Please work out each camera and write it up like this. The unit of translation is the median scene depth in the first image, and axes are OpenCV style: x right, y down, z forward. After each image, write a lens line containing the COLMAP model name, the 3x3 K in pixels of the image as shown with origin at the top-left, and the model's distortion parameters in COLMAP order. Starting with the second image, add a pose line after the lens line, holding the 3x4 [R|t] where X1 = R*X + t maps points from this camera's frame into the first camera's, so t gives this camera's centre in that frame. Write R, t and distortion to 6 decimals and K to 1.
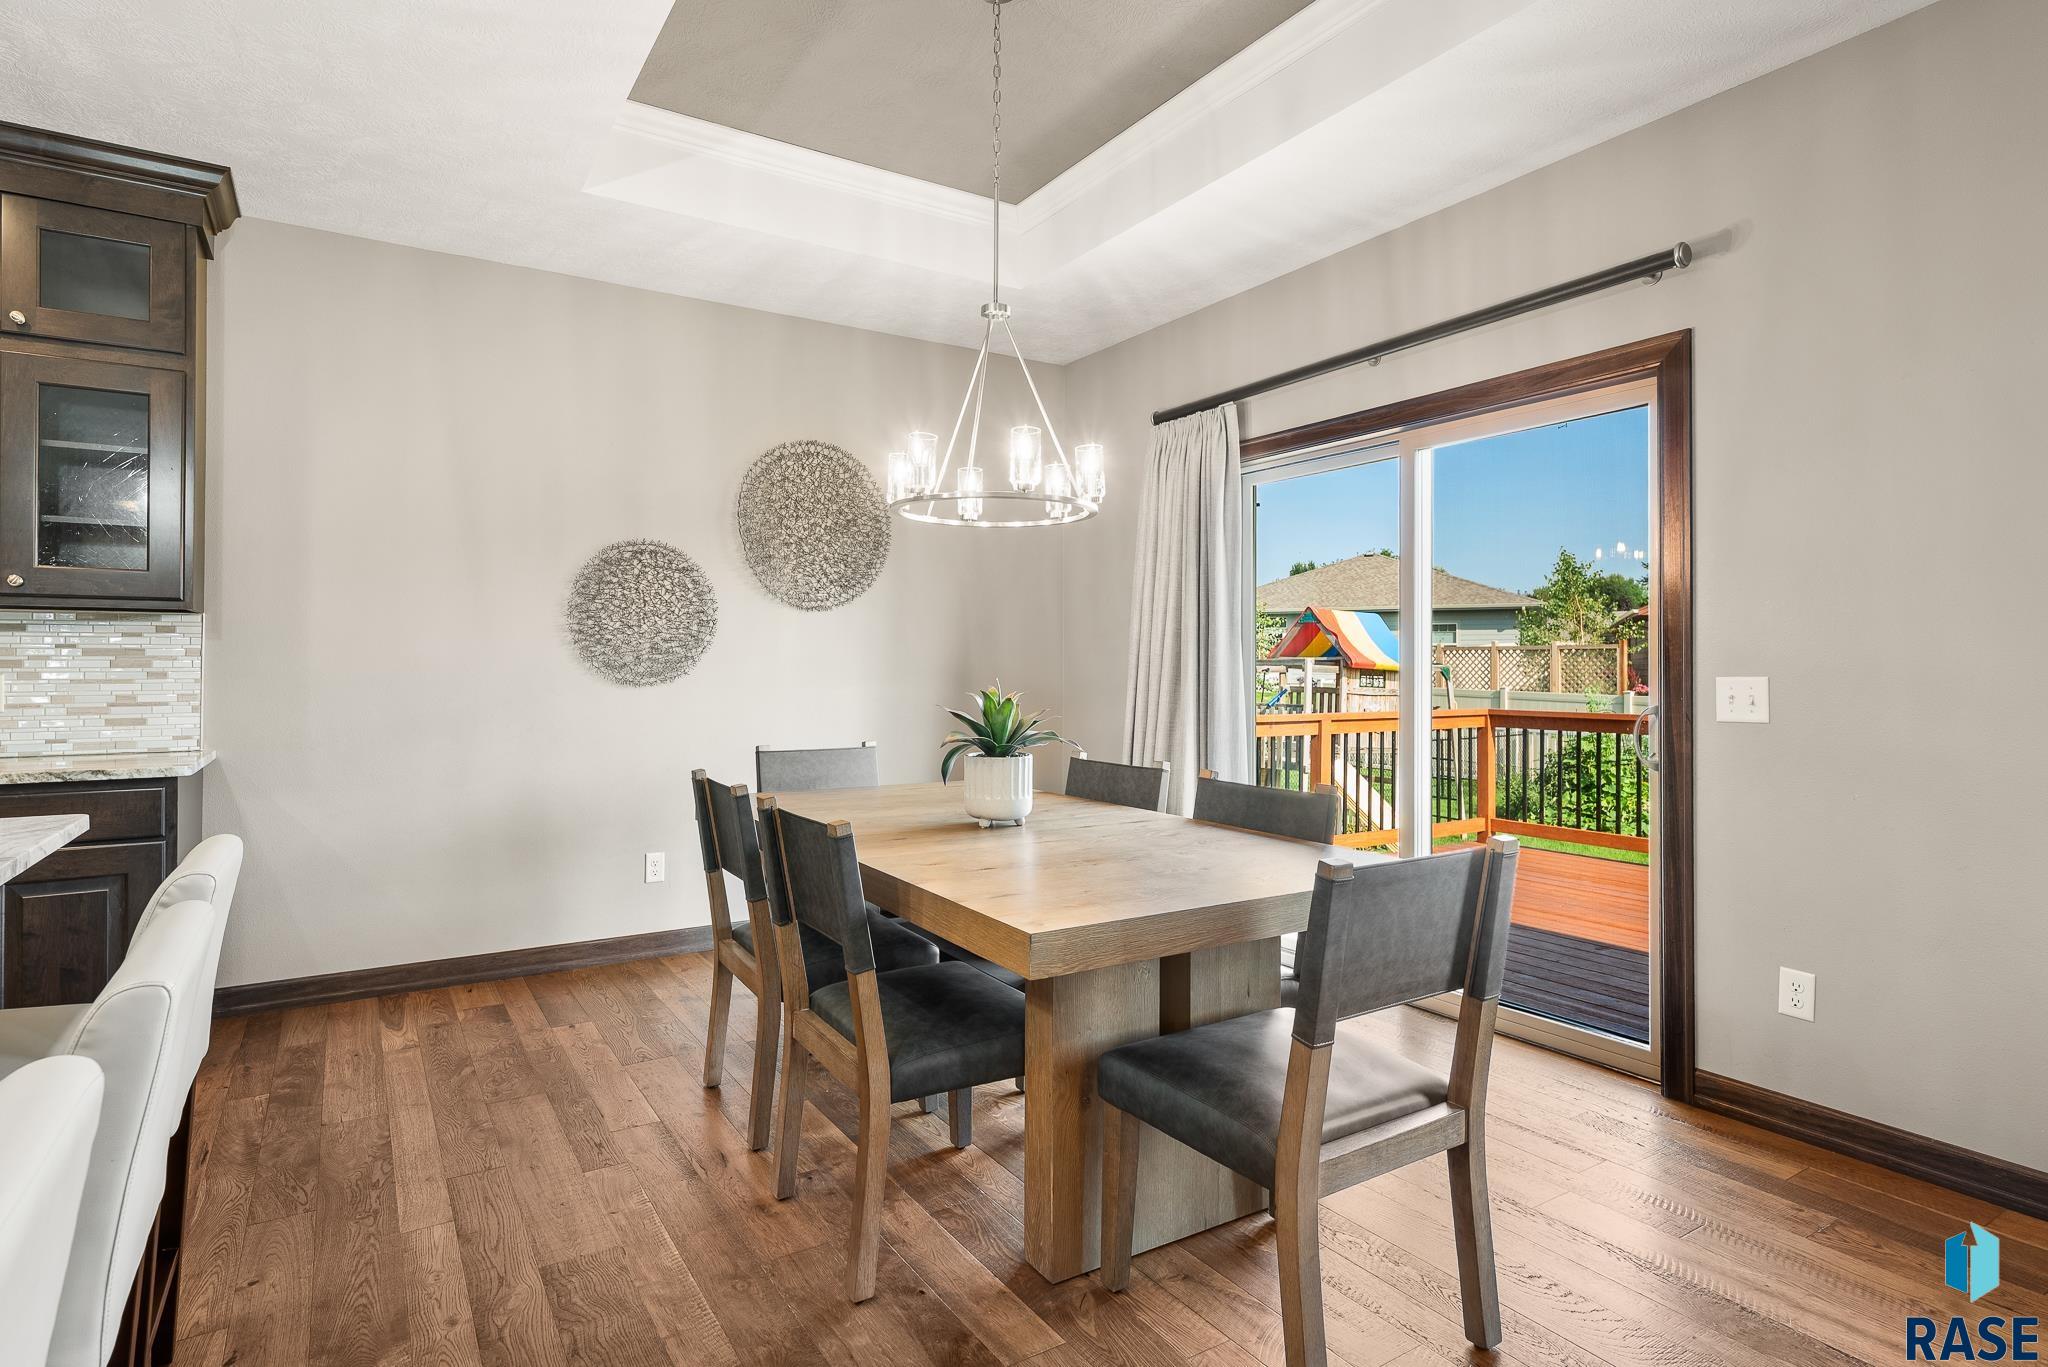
lens RADIAL K [[1040.0, 0, 1019.2], [0, 1040.0, 658.8], [0, 0, 1]] dist [0.000977, 0.000086]
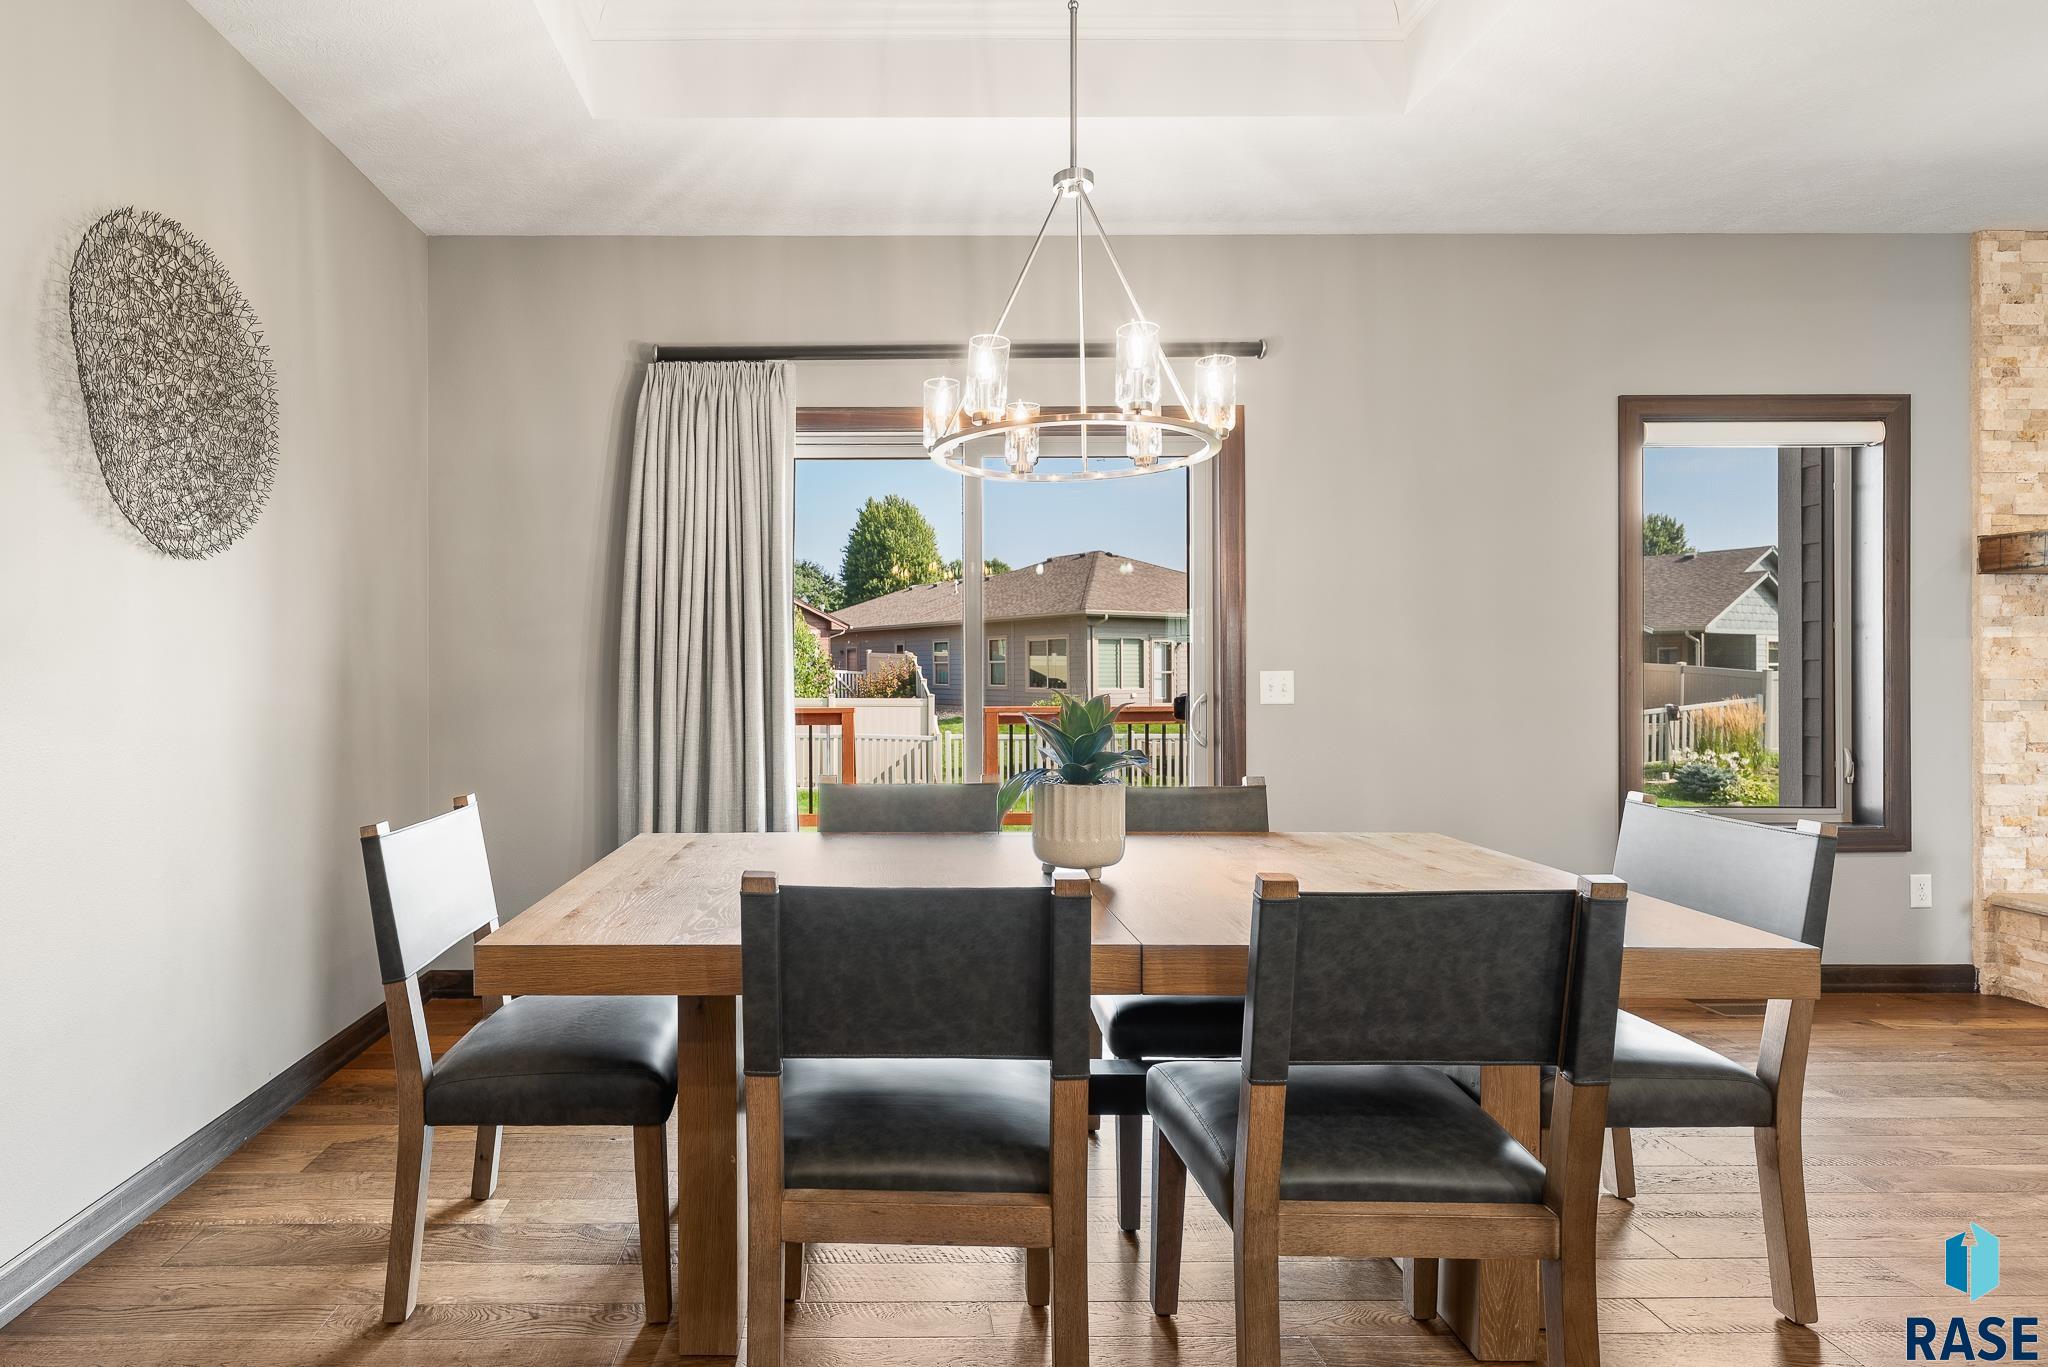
lens RADIAL K [[1013.5, 0, 868.1], [0, 1013.5, 674.0], [0, 0, 1]] dist [-0.001450, -0.000130]
pose [[0.540457, -0.007363, 0.841340, -0.438545], [-0.001309, 0.999953, 0.009592, 0.005937], [-0.841371, -0.006285, 0.540422, 0.451832]]
